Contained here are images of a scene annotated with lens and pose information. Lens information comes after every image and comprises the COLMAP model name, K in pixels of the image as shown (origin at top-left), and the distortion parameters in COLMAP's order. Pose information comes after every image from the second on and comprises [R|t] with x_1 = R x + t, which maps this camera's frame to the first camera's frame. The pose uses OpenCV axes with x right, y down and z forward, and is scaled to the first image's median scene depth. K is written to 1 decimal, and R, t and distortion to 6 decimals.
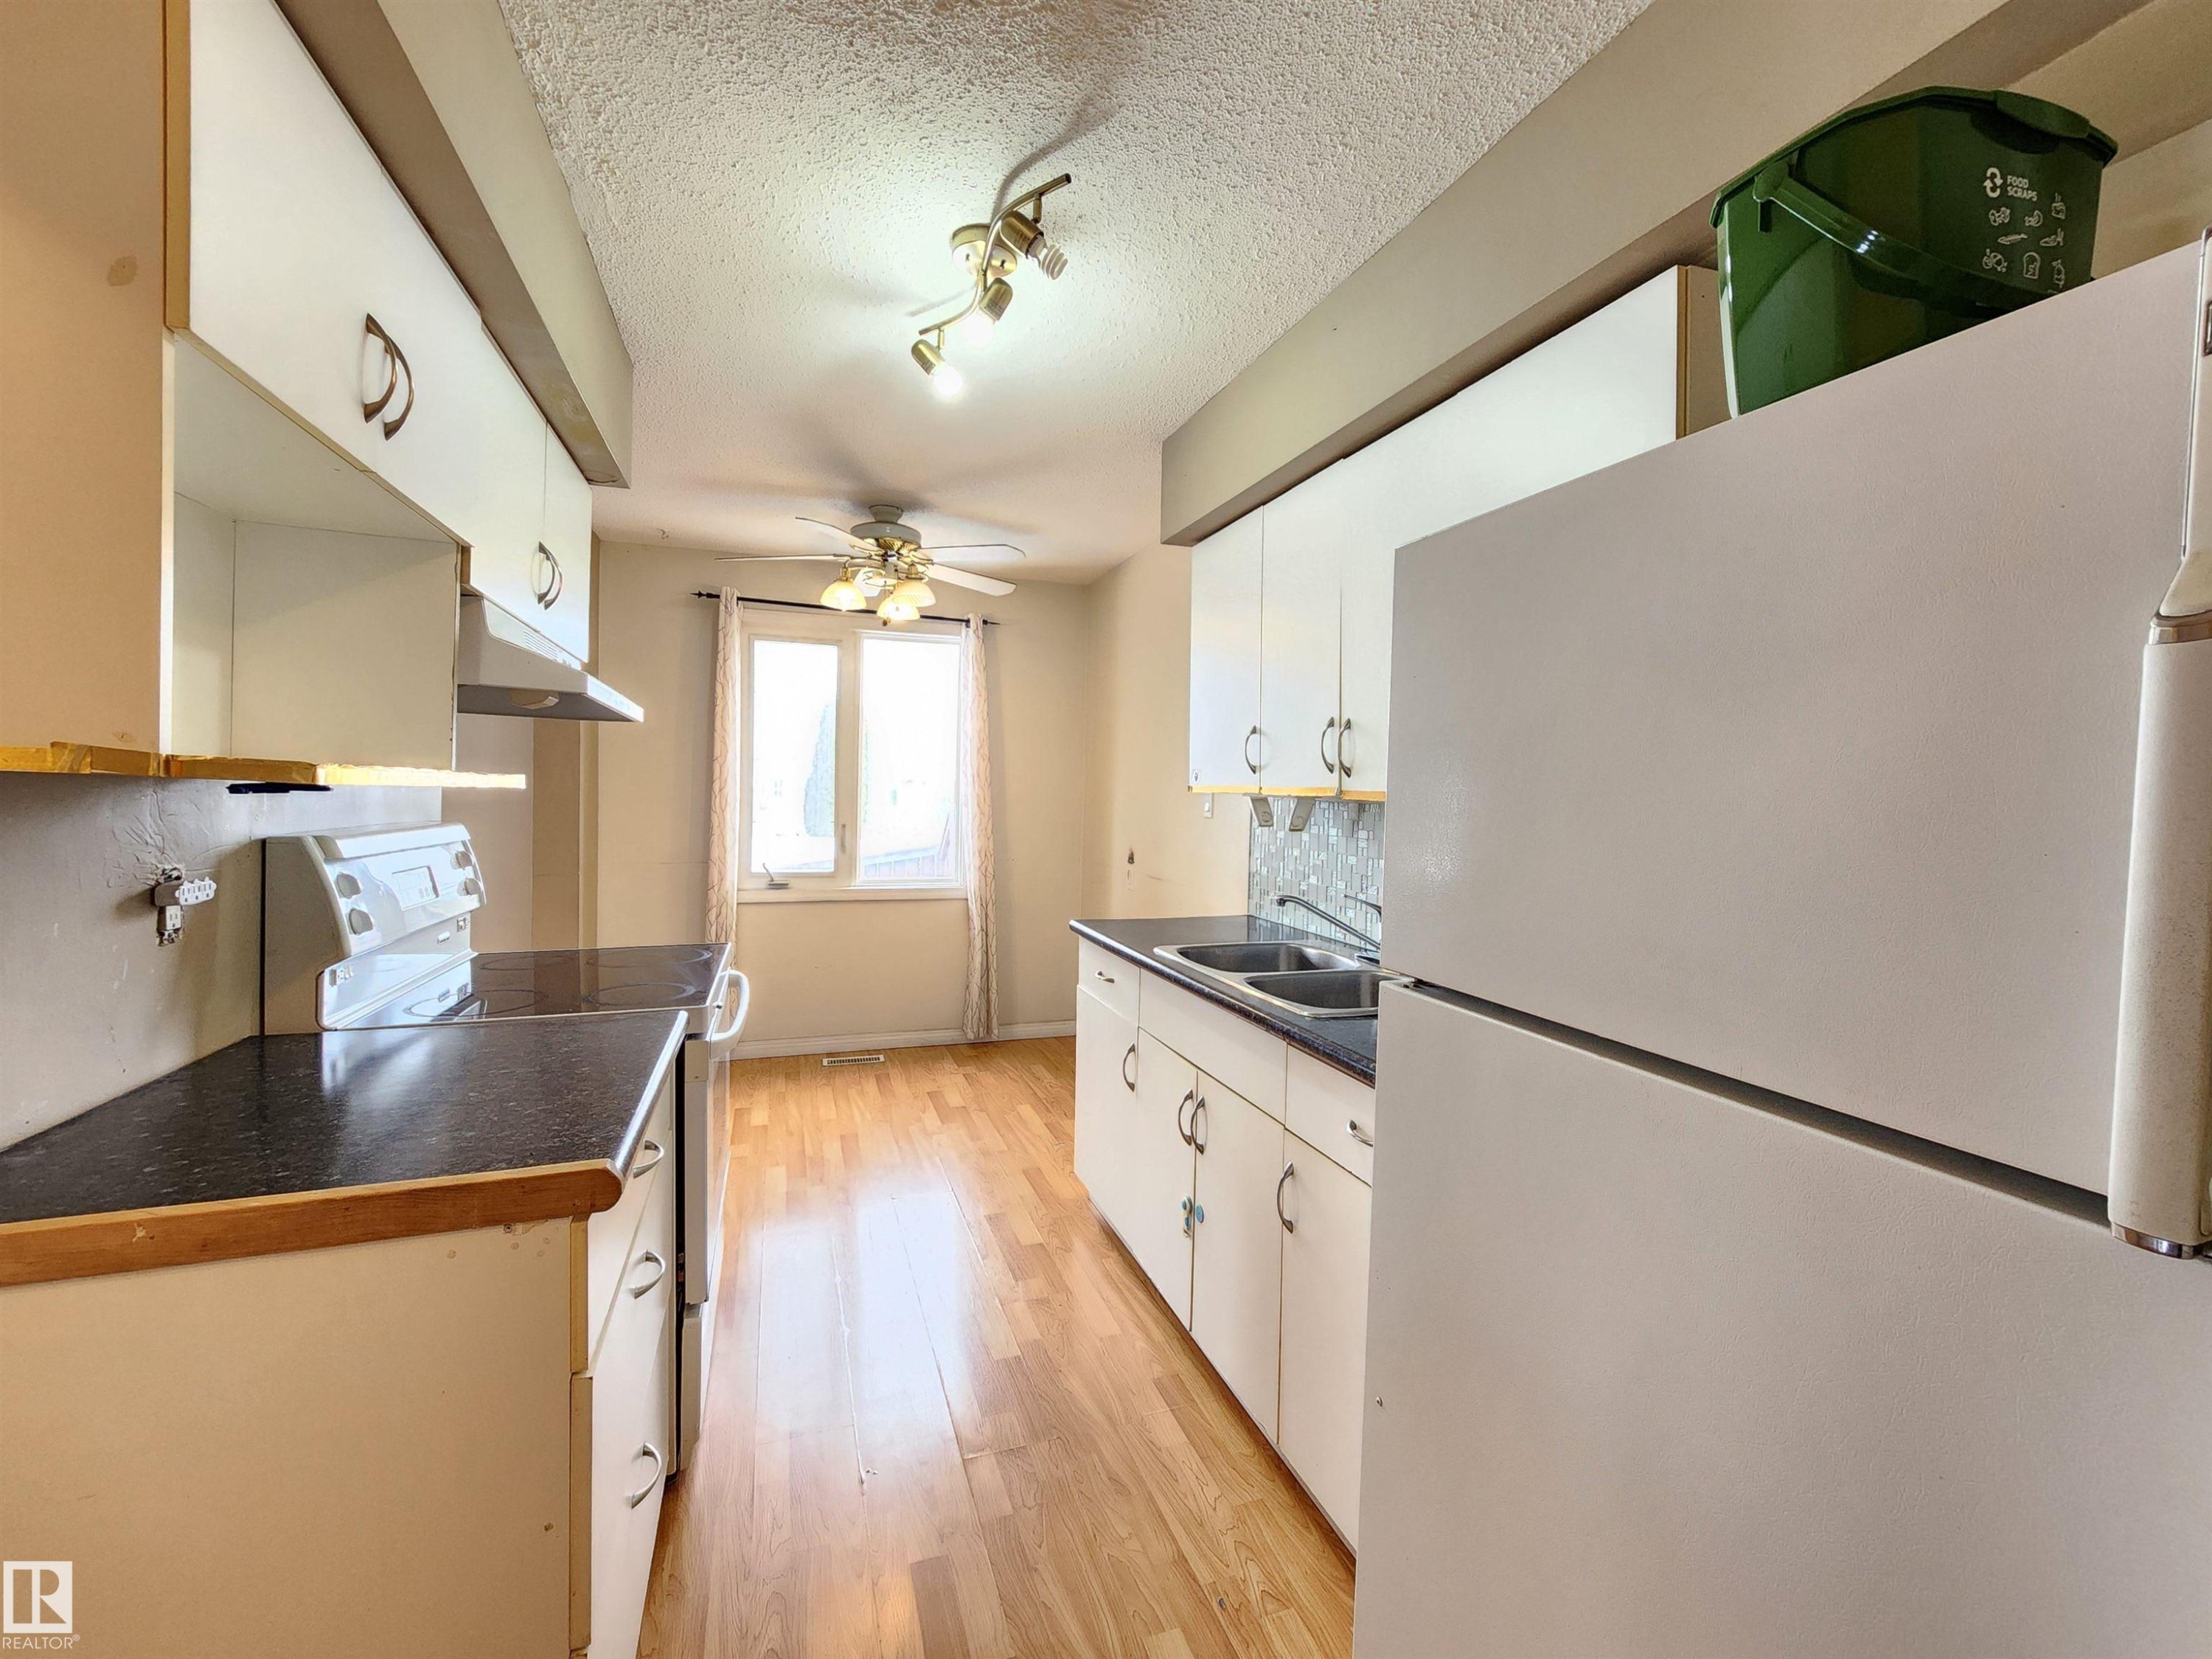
lens RADIAL K [[923.1, 0, 1114.3], [0, 923.1, 820.0], [0, 0, 1]] dist [-0.000702, 0.000052]
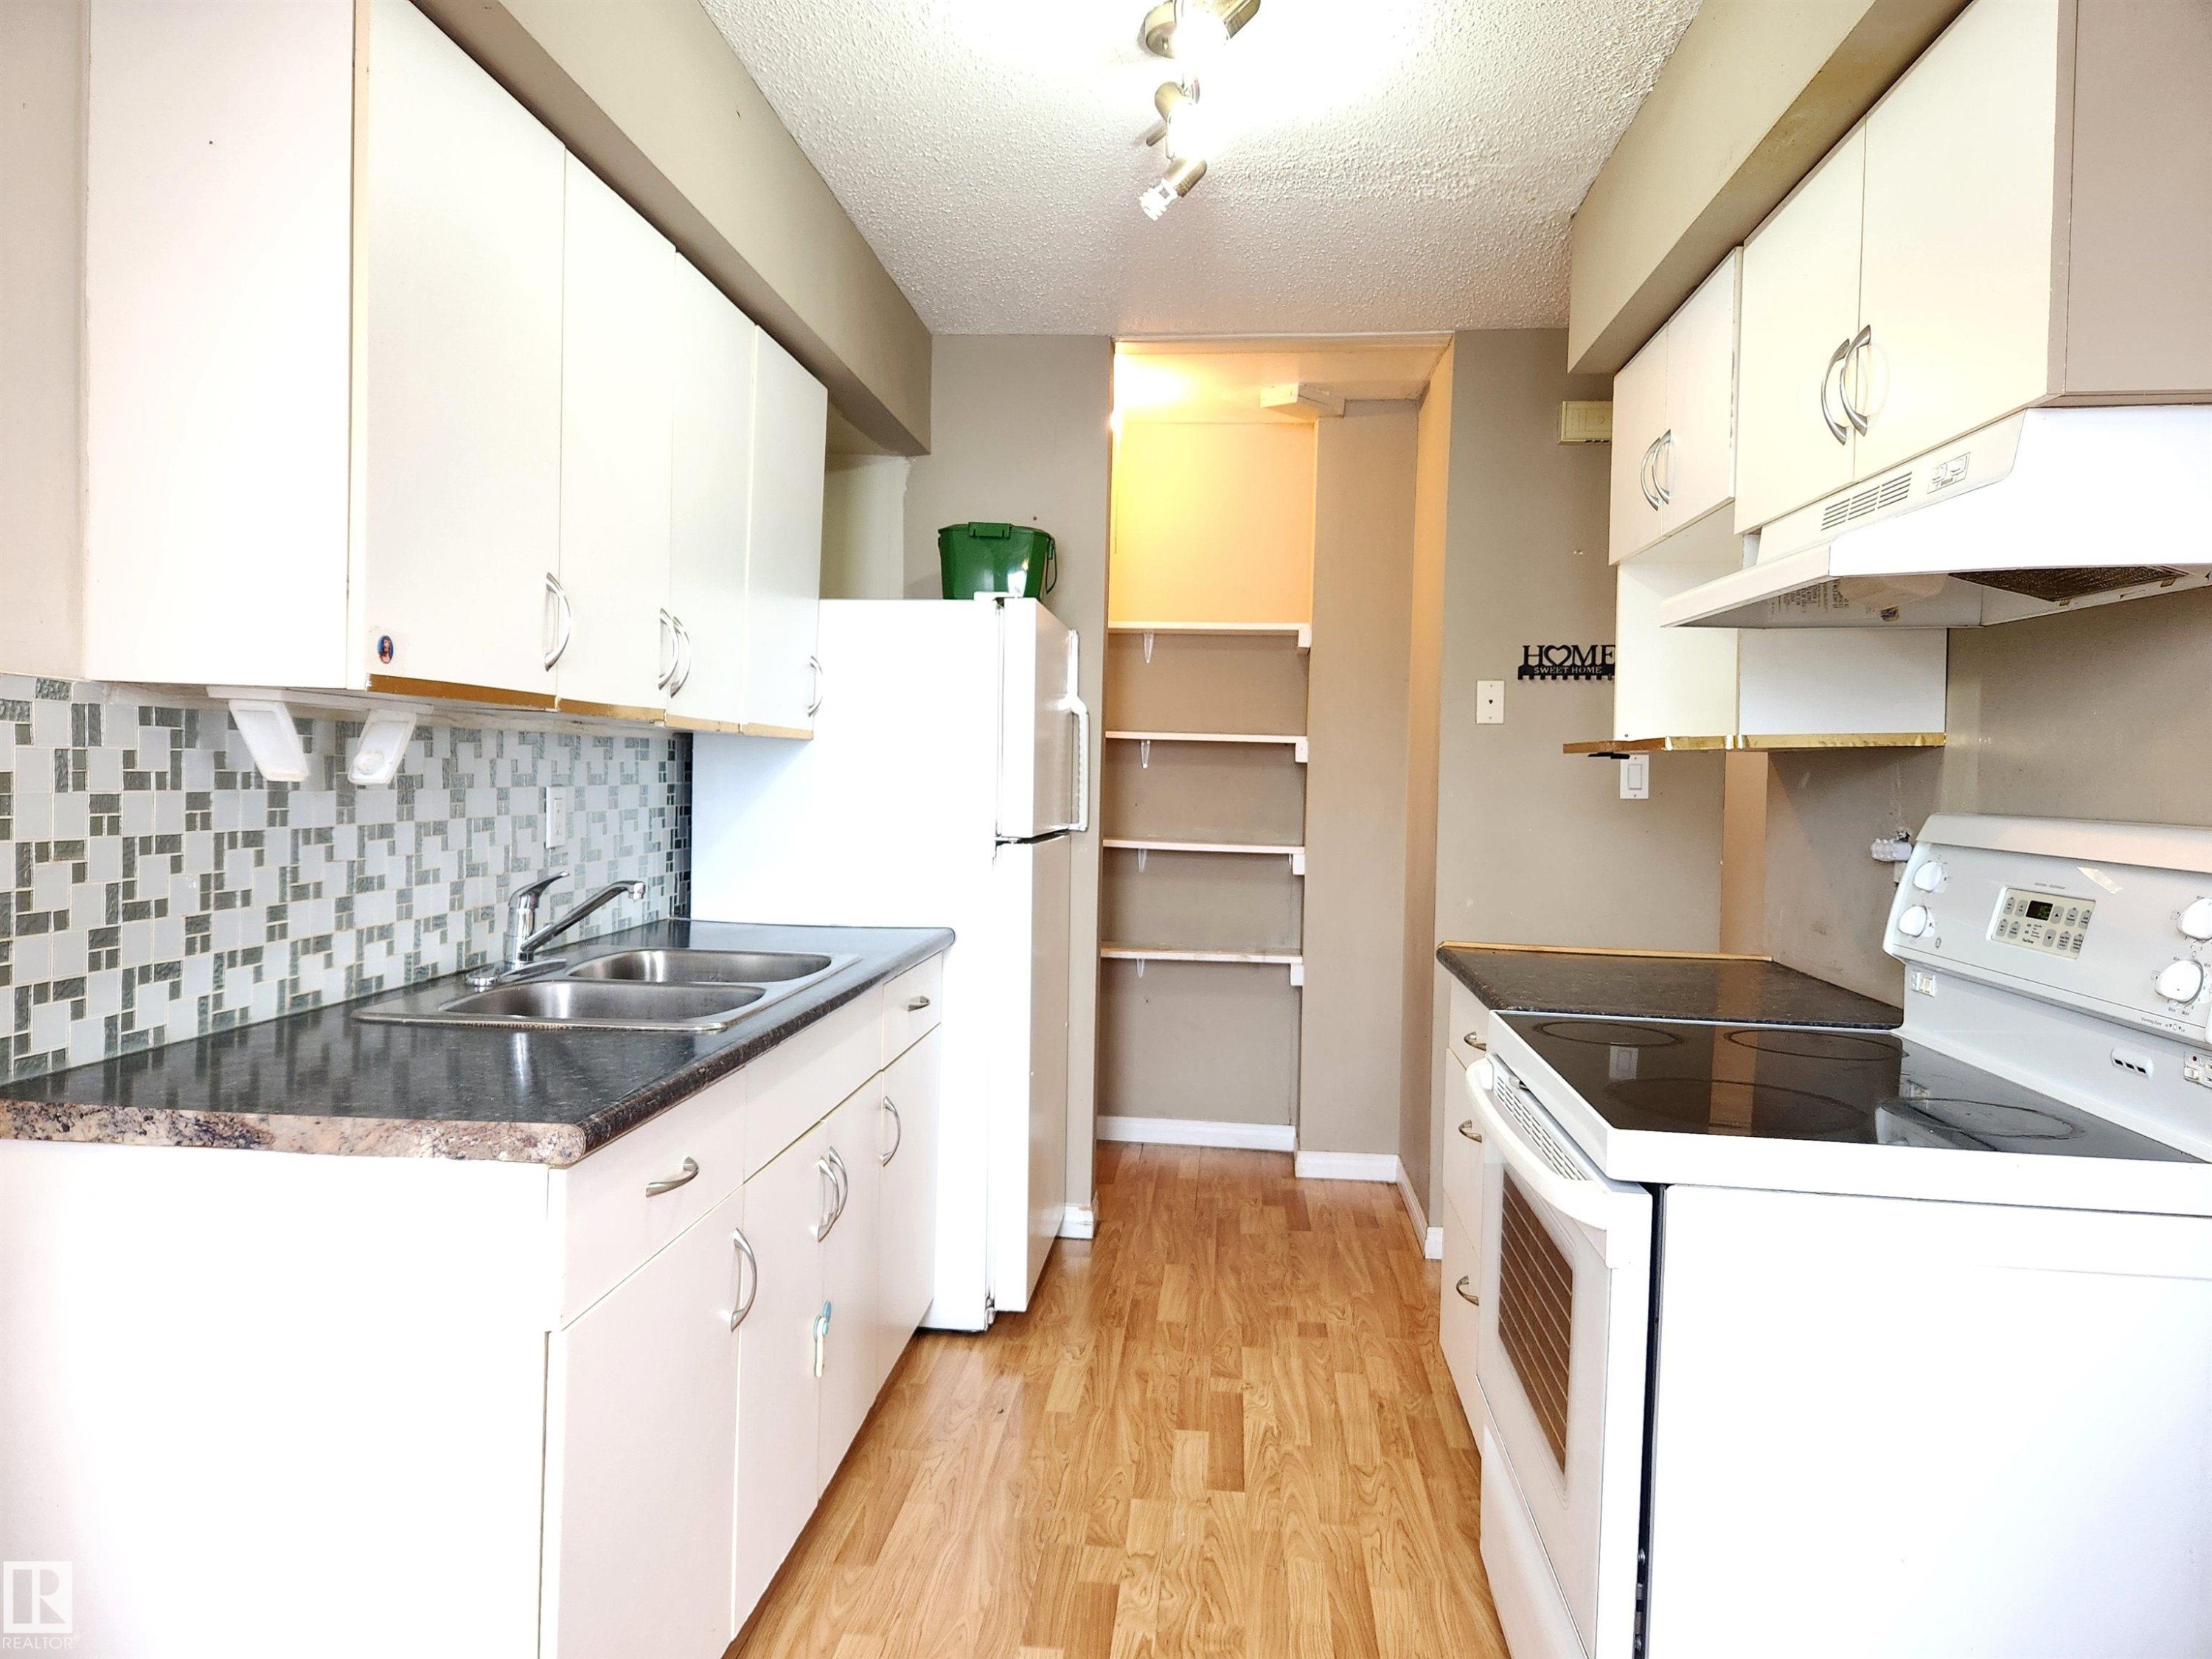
lens RADIAL K [[1488.2, 0, 1088.0], [0, 1488.2, 818.4], [0, 0, 1]] dist [0.068680, -0.063302]
pose [[-0.900289, -0.054273, 0.431897, -0.329887], [-0.026256, 0.997161, 0.070573, -0.023028], [-0.434501, 0.052196, -0.899158, 1.122094]]
